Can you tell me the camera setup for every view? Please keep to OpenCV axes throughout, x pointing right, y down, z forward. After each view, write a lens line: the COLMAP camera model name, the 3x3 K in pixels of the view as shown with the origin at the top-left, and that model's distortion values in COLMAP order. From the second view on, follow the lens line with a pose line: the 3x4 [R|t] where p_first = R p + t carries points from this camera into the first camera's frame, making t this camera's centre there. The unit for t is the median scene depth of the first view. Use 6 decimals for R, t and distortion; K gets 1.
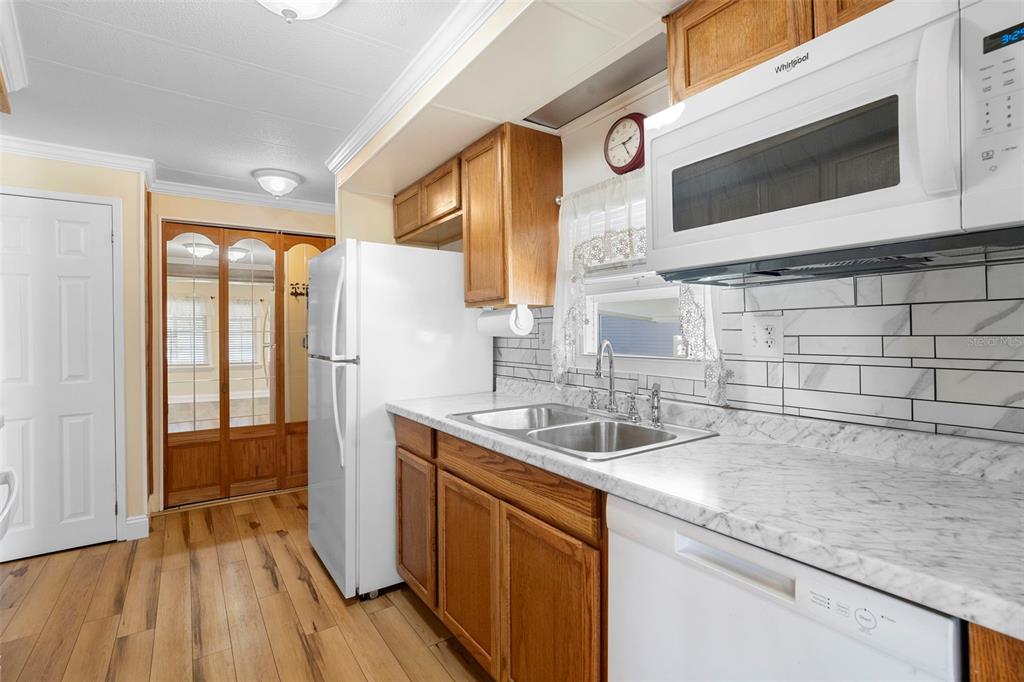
lens RADIAL K [[481.9, 0, 510.3], [0, 481.9, 336.4], [0, 0, 1]] dist [-0.000472, 0.000156]
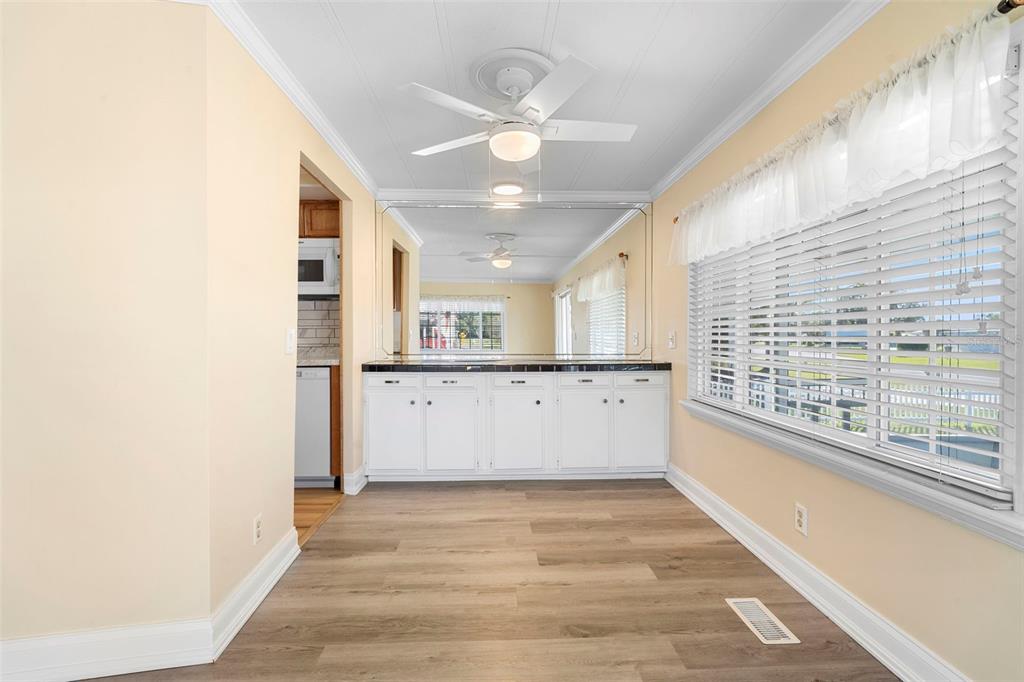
lens RADIAL K [[481.9, 0, 512.4], [0, 481.9, 338.1], [0, 0, 1]] dist [-0.000472, 0.000156]
pose [[0.537250, 0.000597, 0.843423, -1.369914], [0.000148, 1.000000, -0.000803, 0.136020], [-0.843423, 0.000556, 0.537250, -1.958983]]
